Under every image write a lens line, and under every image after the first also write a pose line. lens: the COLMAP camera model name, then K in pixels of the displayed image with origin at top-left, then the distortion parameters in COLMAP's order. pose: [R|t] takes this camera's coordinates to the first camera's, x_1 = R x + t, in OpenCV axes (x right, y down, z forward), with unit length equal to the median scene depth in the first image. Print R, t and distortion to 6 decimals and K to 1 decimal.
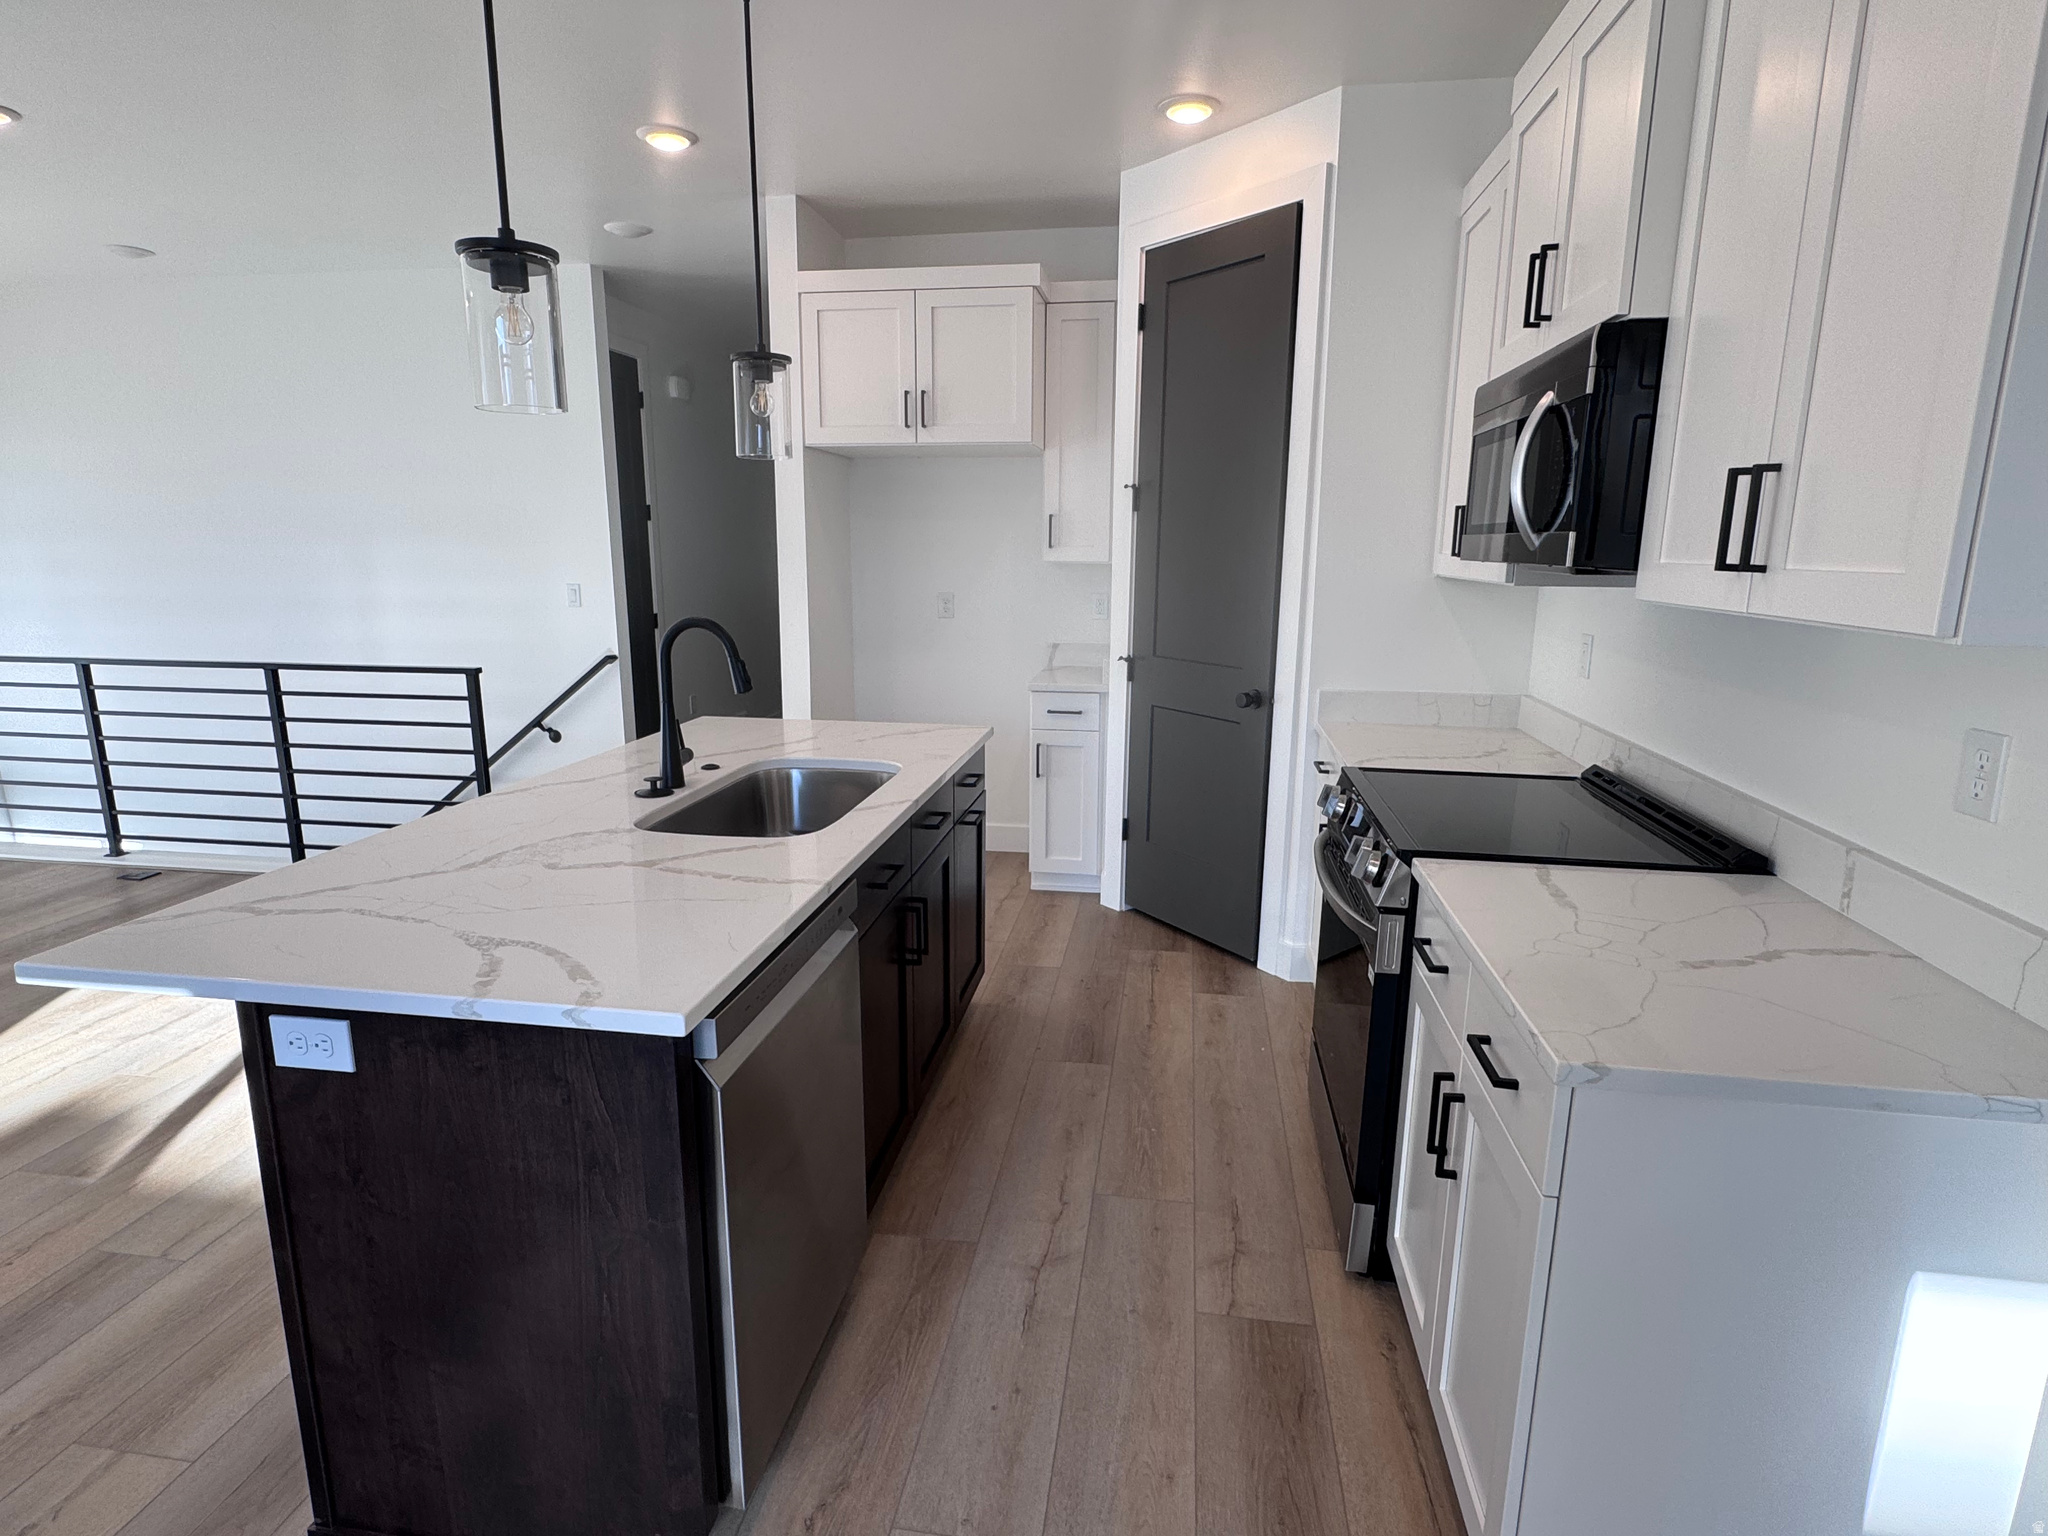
lens RADIAL K [[1071.2, 0, 1021.5], [0, 1071.2, 762.0], [0, 0, 1]] dist [-0.002442, -0.001515]
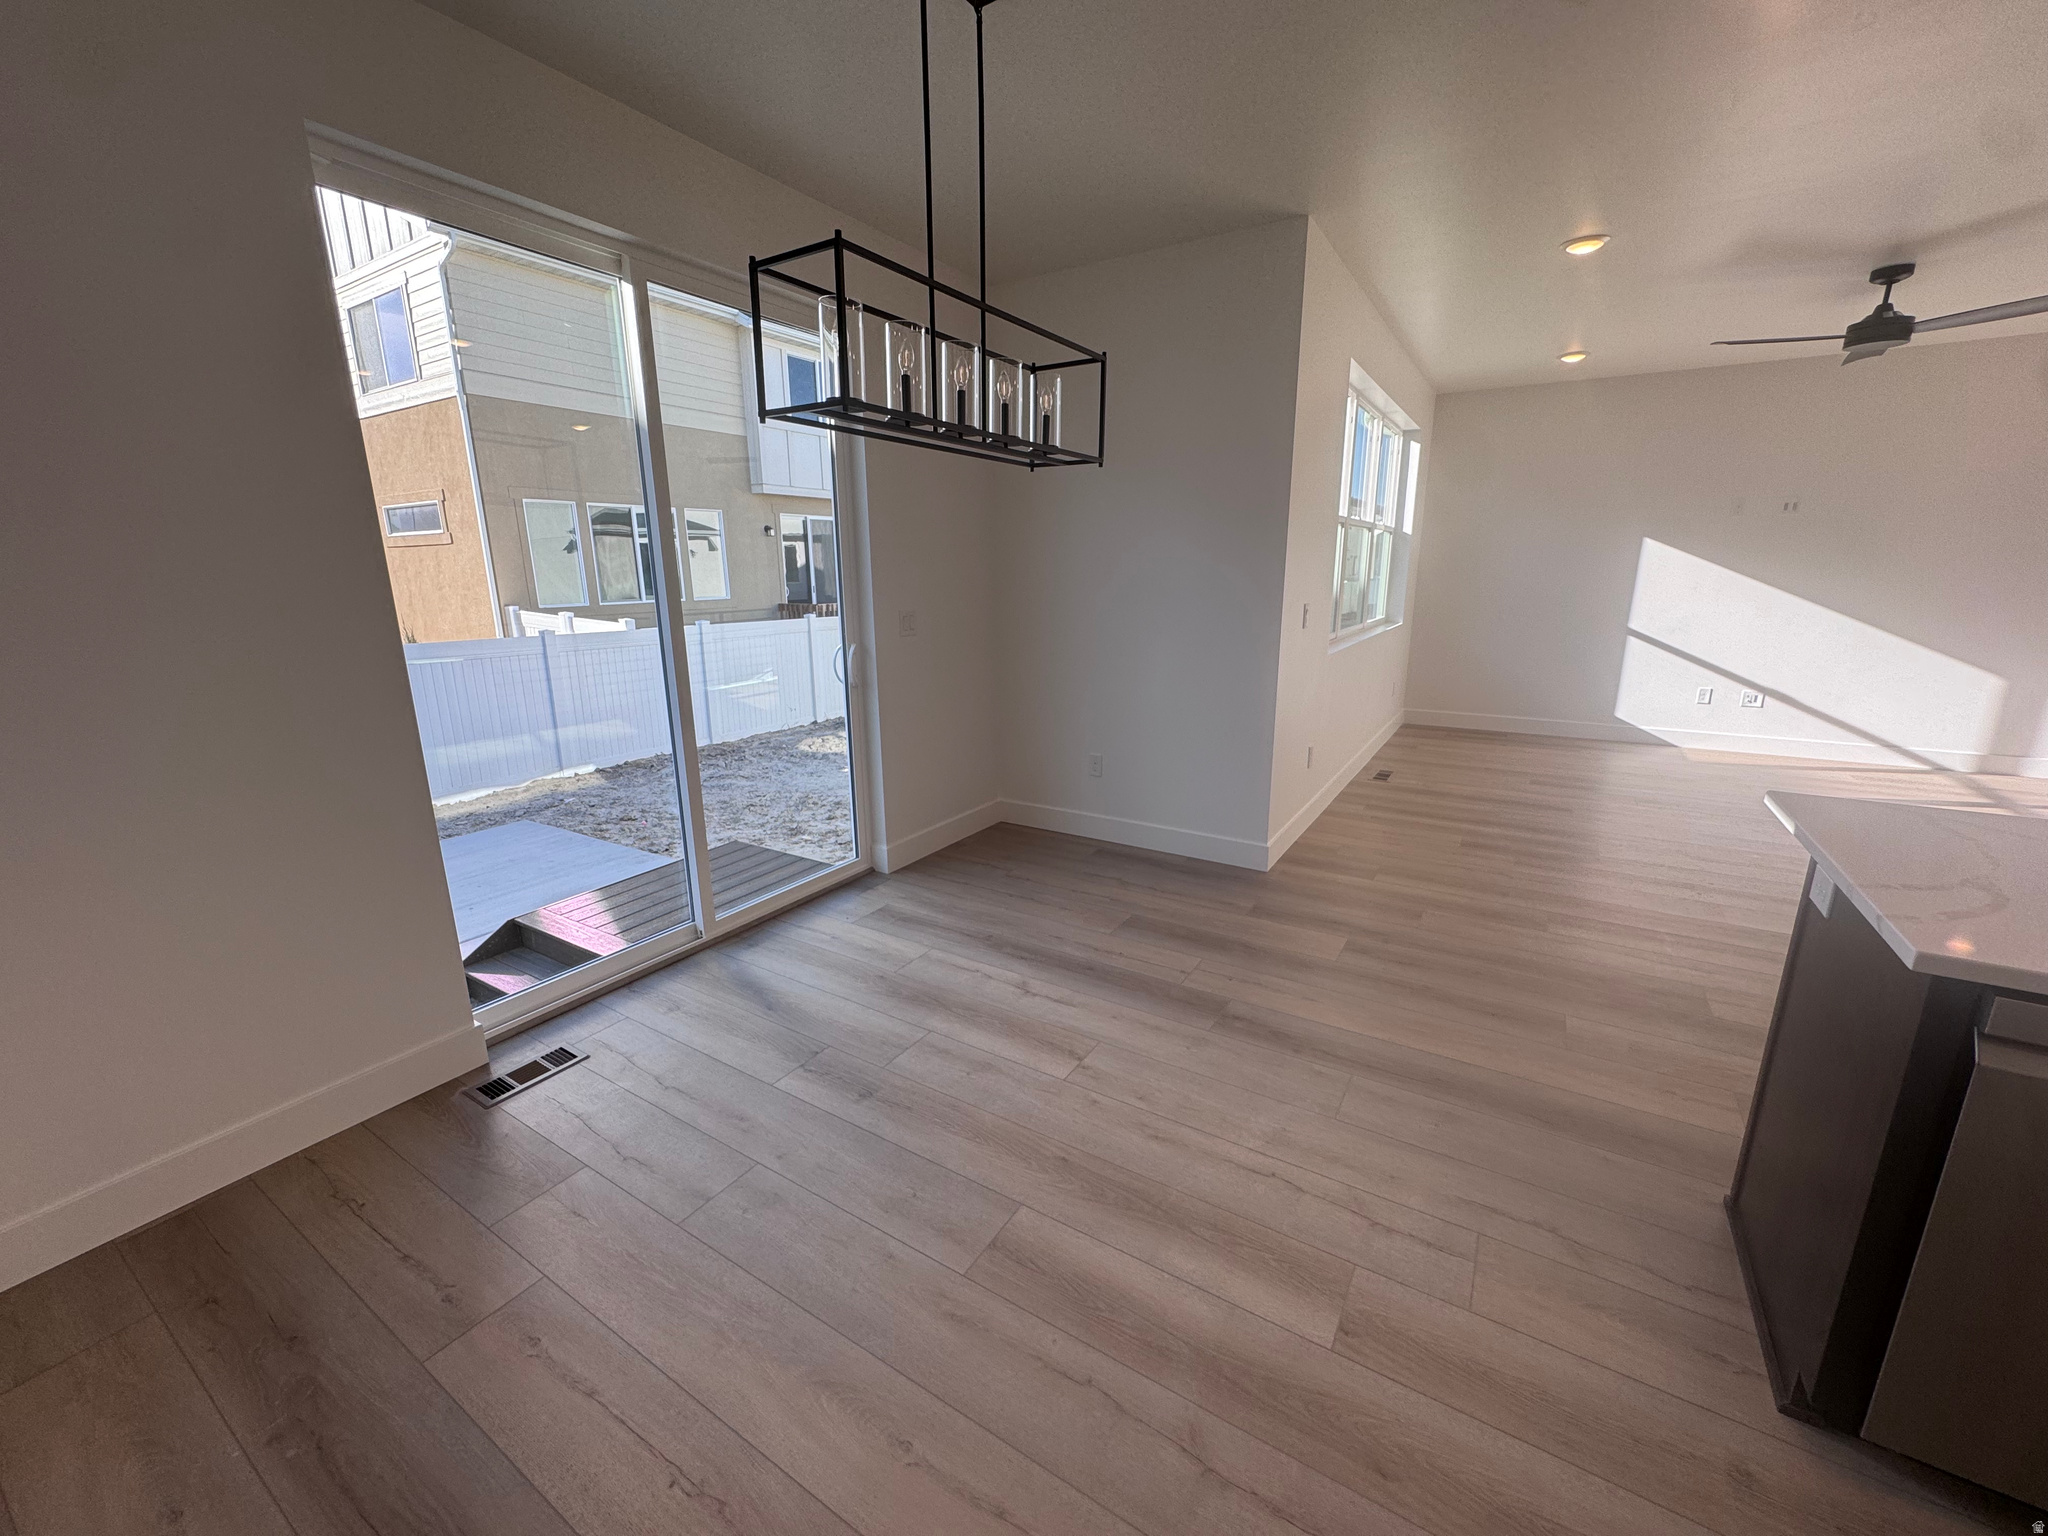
lens RADIAL K [[820.6, 0, 1022.5], [0, 820.6, 765.3], [0, 0, 1]] dist [0.000493, 0.000358]
pose [[-0.397035, 0.215802, -0.892072, 0.427715], [-0.179152, 0.935045, 0.305933, -0.024886], [0.900149, 0.281283, -0.332585, 0.202669]]
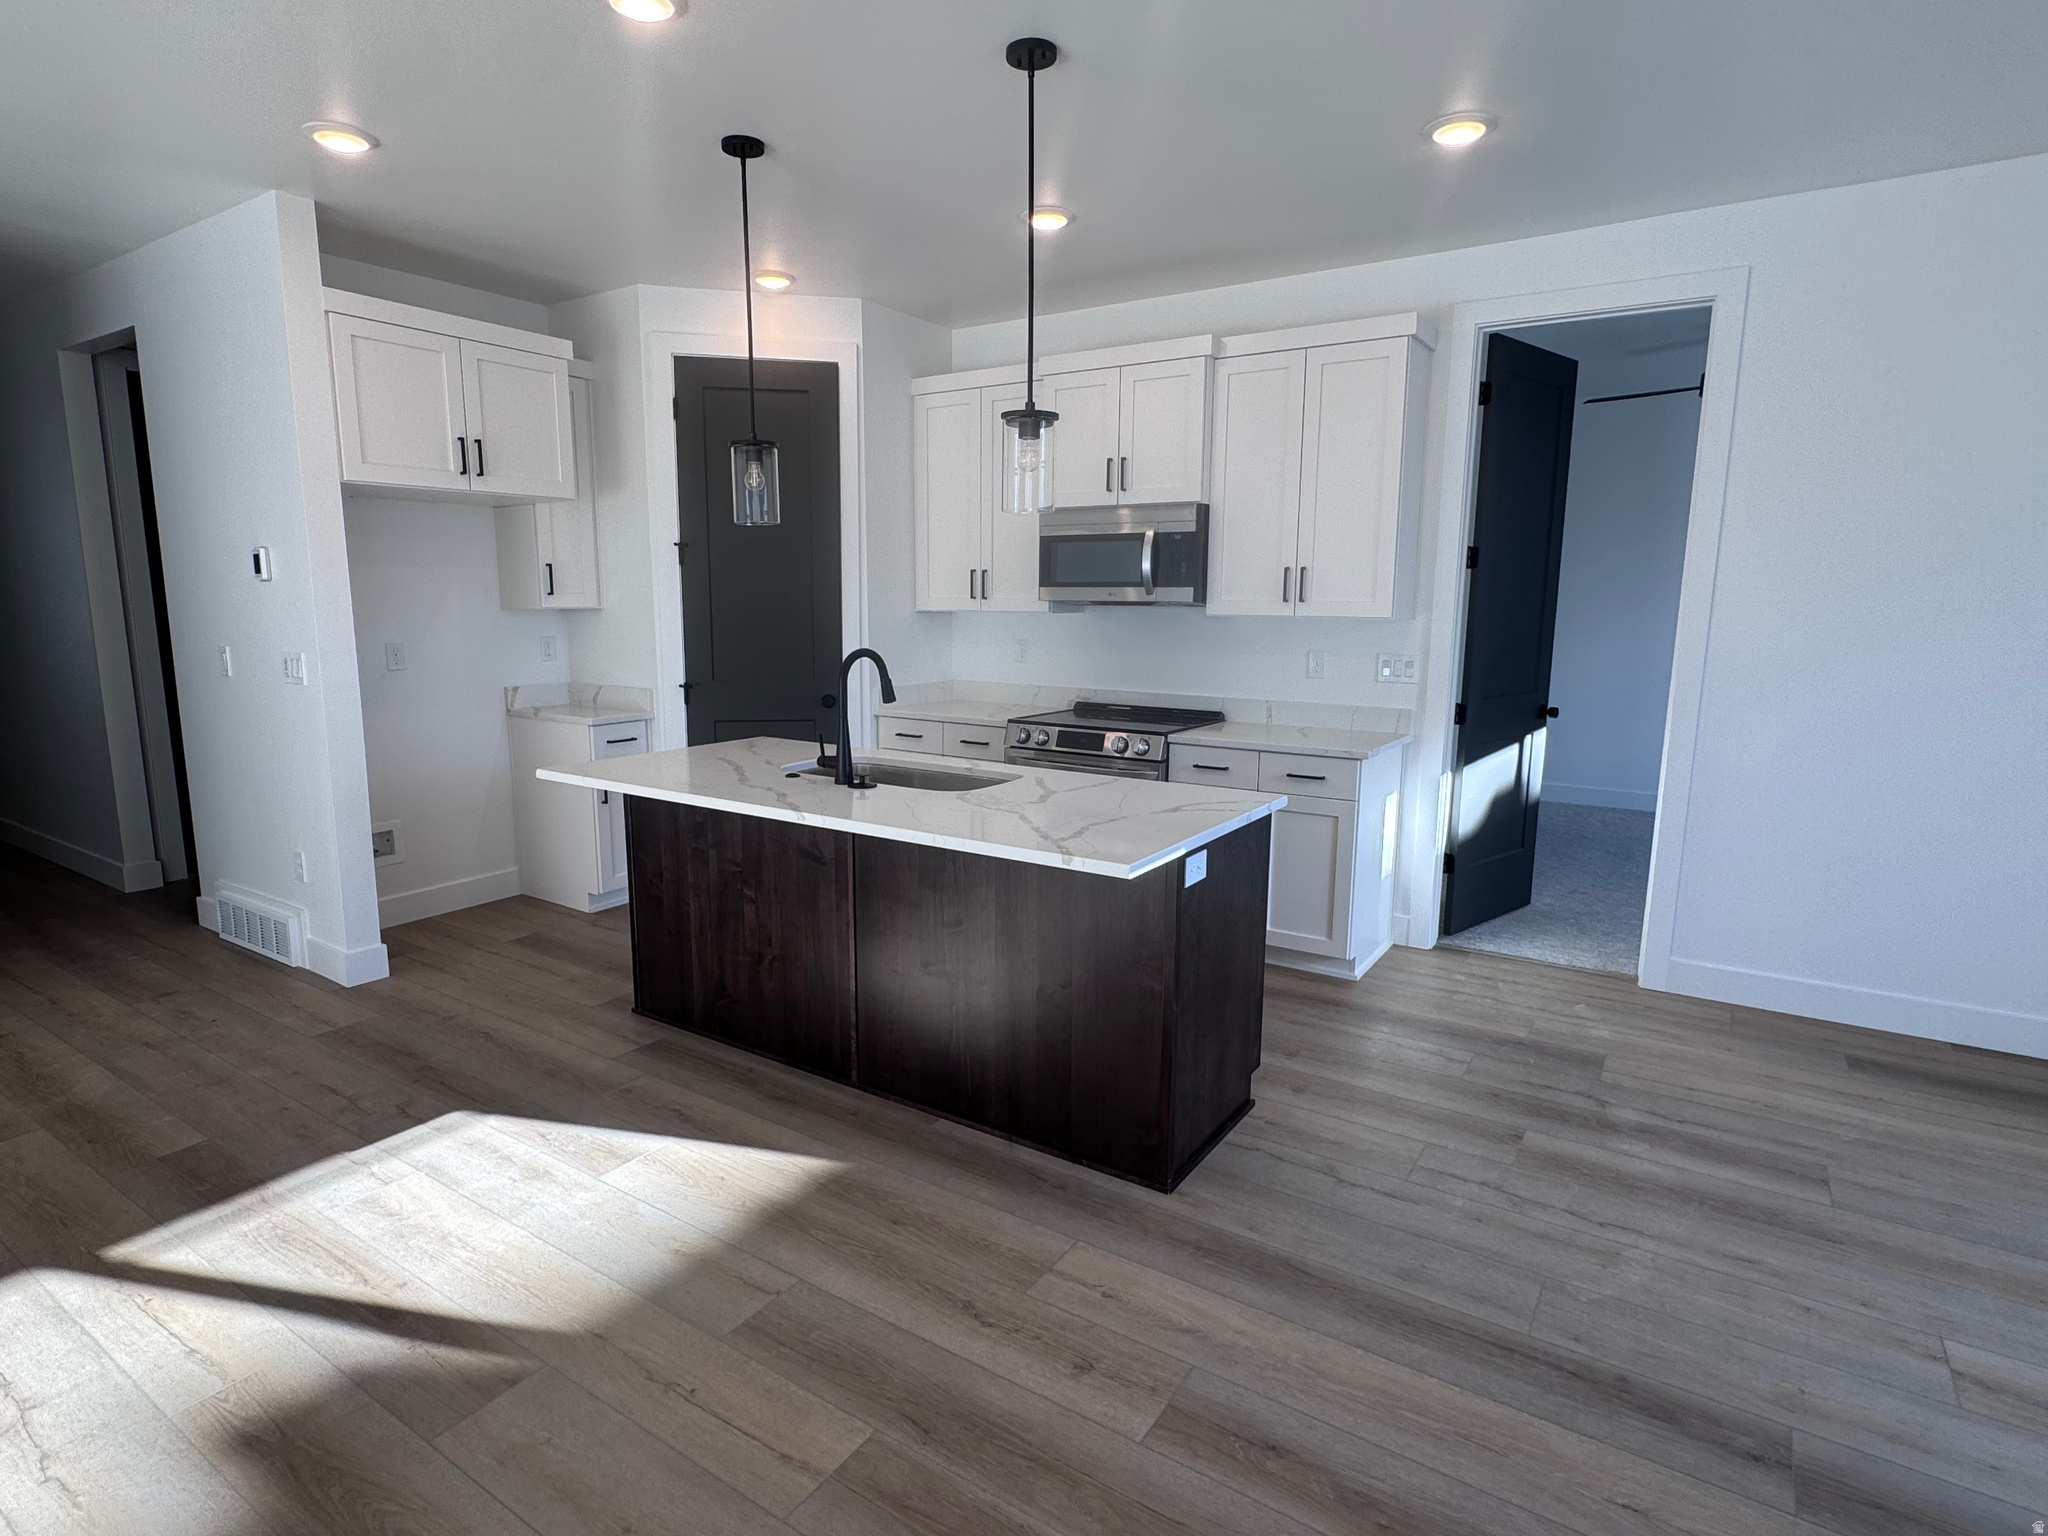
lens RADIAL K [[1071.2, 0, 1011.4], [0, 1071.2, 769.3], [0, 0, 1]] dist [-0.002442, -0.001515]
pose [[0.418827, -0.152198, 0.895221, -1.410900], [0.180118, 0.980190, 0.082376, -0.063924], [-0.890023, 0.126744, 0.437943, 0.268493]]
